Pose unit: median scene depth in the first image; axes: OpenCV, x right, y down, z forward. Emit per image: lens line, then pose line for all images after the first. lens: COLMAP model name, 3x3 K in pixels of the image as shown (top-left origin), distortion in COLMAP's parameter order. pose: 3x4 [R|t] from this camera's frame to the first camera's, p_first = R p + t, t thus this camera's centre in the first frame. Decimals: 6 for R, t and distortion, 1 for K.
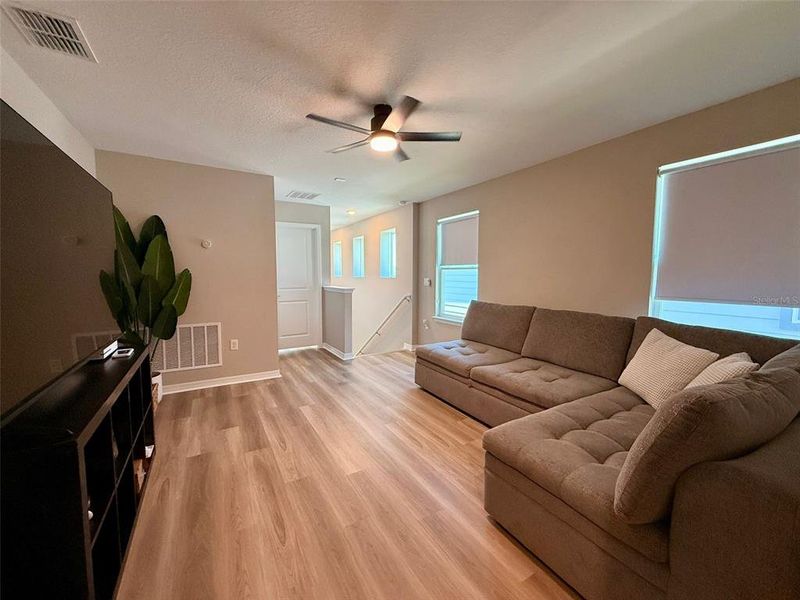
lens RADIAL K [[319.8, 0, 398.0], [0, 319.8, 298.3], [0, 0, 1]] dist [0.000110, 0.000020]
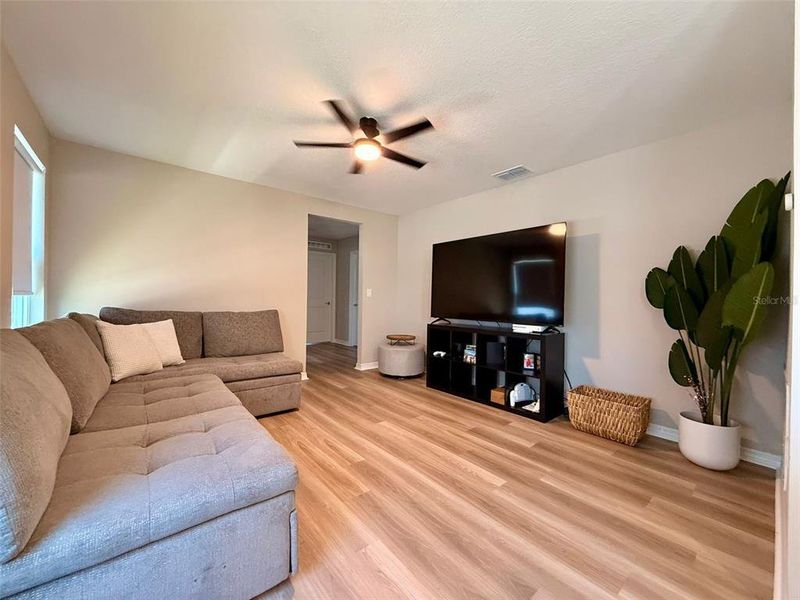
lens RADIAL K [[319.8, 0, 398.0], [0, 319.8, 298.3], [0, 0, 1]] dist [0.000110, 0.000020]
pose [[-0.987786, -0.014396, -0.155152, 0.006273], [-0.026605, 0.996683, 0.076904, -0.073442], [0.153531, 0.080092, -0.984893, 1.835288]]
